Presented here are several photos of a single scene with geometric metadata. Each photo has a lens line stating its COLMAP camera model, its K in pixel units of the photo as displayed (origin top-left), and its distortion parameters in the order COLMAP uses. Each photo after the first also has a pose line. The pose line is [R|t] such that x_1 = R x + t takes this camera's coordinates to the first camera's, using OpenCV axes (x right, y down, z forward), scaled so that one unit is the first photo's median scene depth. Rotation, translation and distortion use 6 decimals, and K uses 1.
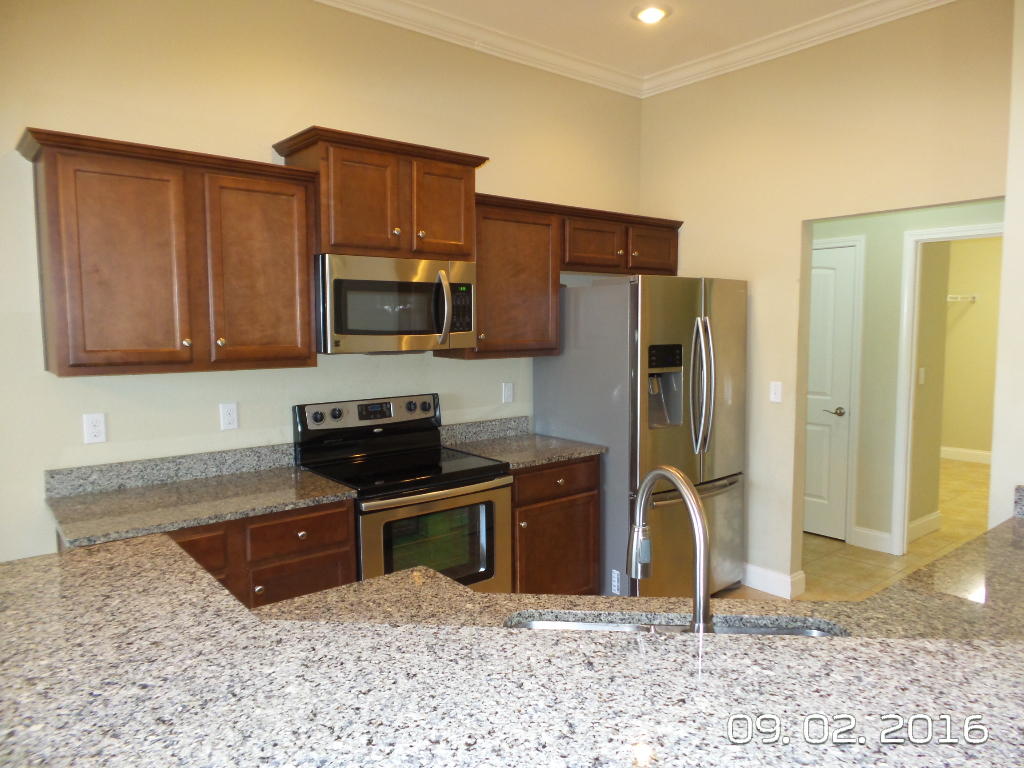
lens RADIAL K [[698.7, 0, 511.0], [0, 698.7, 390.1], [0, 0, 1]] dist [-0.001740, -0.000819]
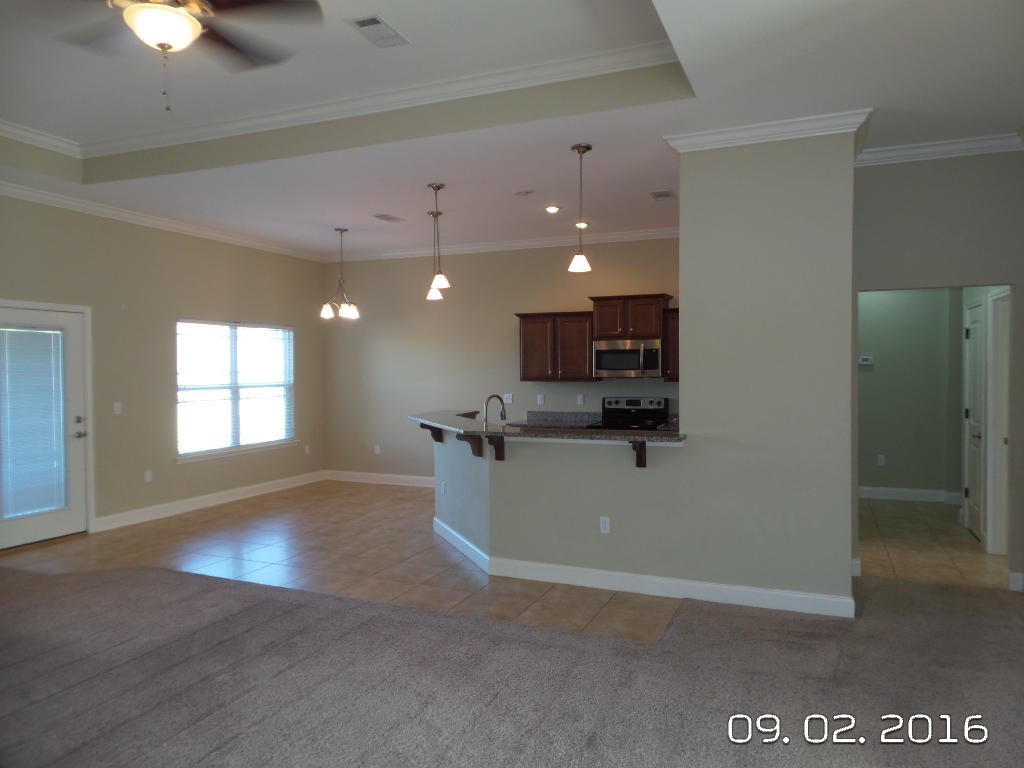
lens RADIAL K [[704.7, 0, 516.8], [0, 704.7, 386.4], [0, 0, 1]] dist [-0.012410, 0.000882]
pose [[0.464908, 0.029422, -0.884870, 1.811975], [-0.080930, 0.996676, -0.009381, 0.030103], [0.881652, 0.075974, 0.465744, -0.484059]]
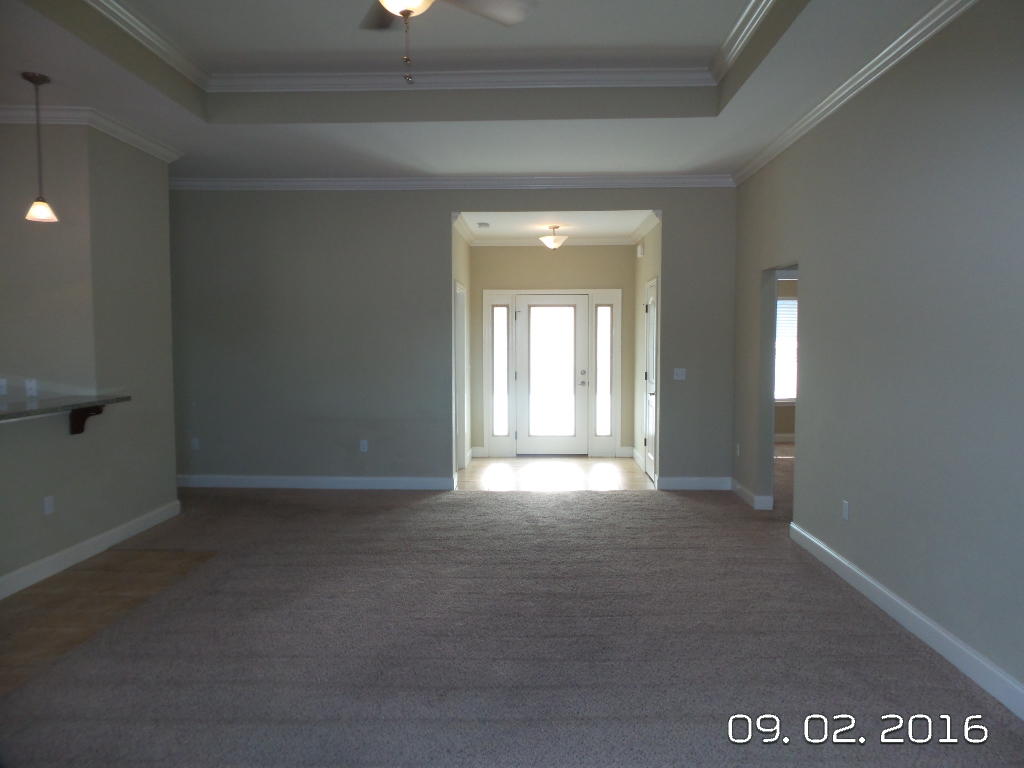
lens RADIAL K [[706.7, 0, 517.4], [0, 706.7, 386.8], [0, 0, 1]] dist [0.004081, 0.000741]
pose [[0.654958, -0.035203, 0.754845, 0.103268], [0.057267, 0.998354, -0.003130, 0.125210], [-0.753492, 0.045277, 0.655896, -1.203289]]
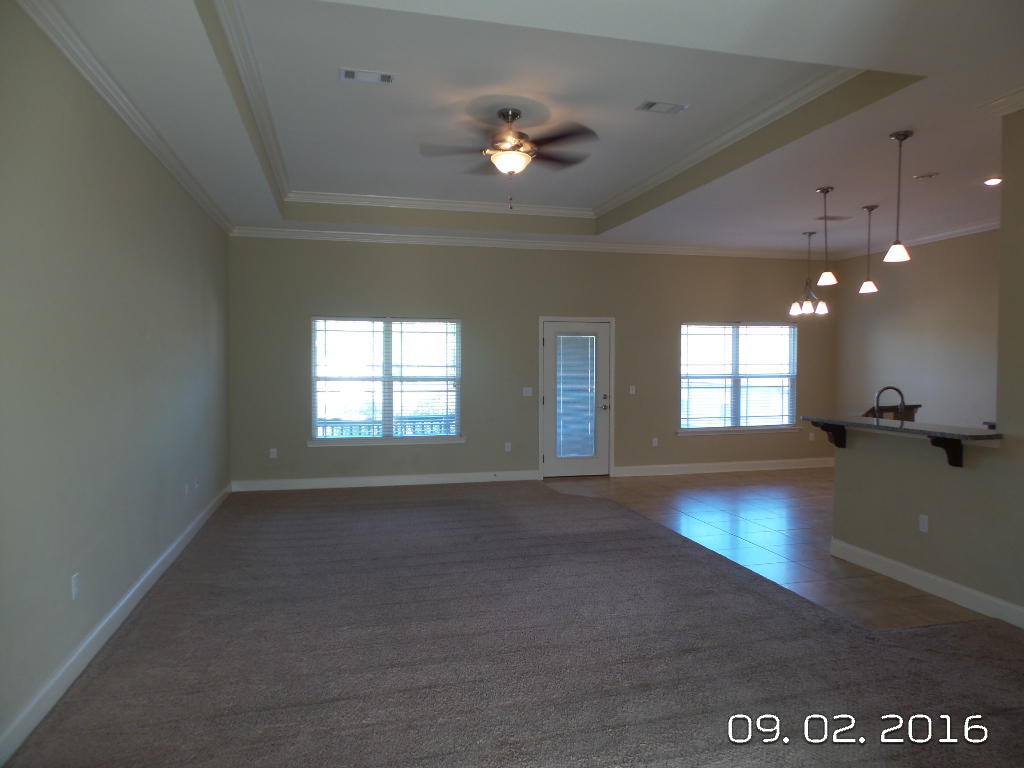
lens RADIAL K [[698.7, 0, 511.0], [0, 698.7, 390.1], [0, 0, 1]] dist [-0.001740, -0.000819]
pose [[-0.433884, 0.042823, -0.899950, 2.224310], [-0.075549, 0.993623, 0.083704, -0.032565], [0.897796, 0.104308, -0.427882, 0.247970]]
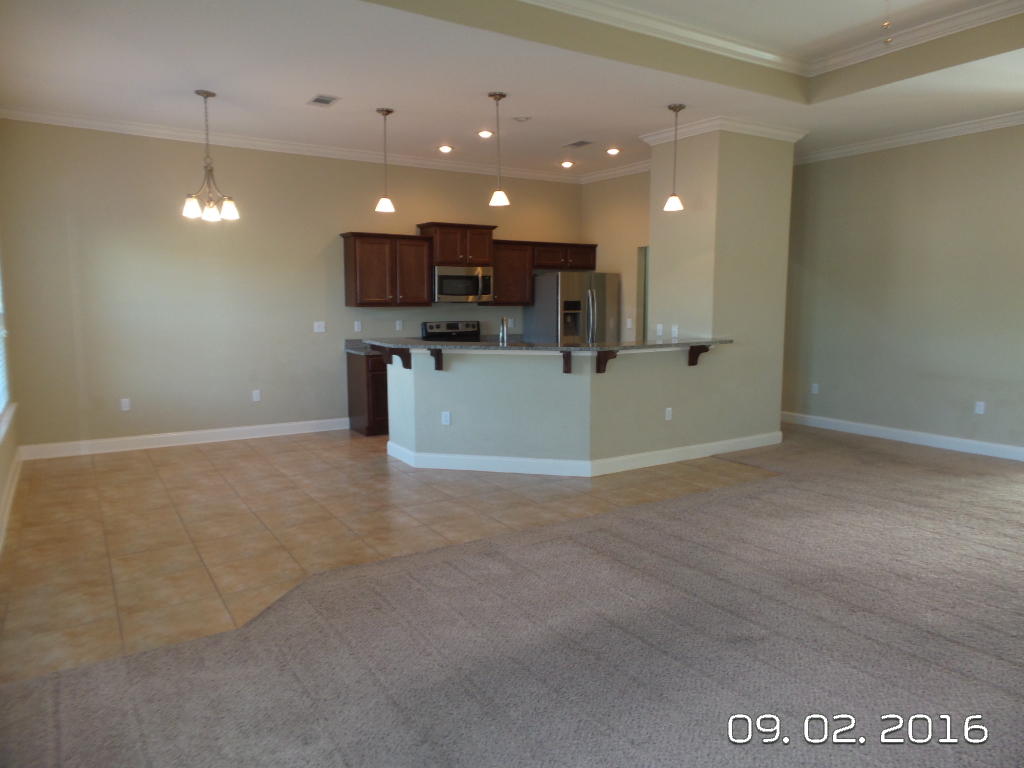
lens RADIAL K [[704.7, 0, 516.8], [0, 704.7, 386.4], [0, 0, 1]] dist [-0.012410, 0.000882]
pose [[0.992687, 0.019773, -0.119083, 0.357553], [-0.016052, 0.999355, 0.032127, 0.168704], [0.119641, -0.029980, 0.992364, -1.573596]]
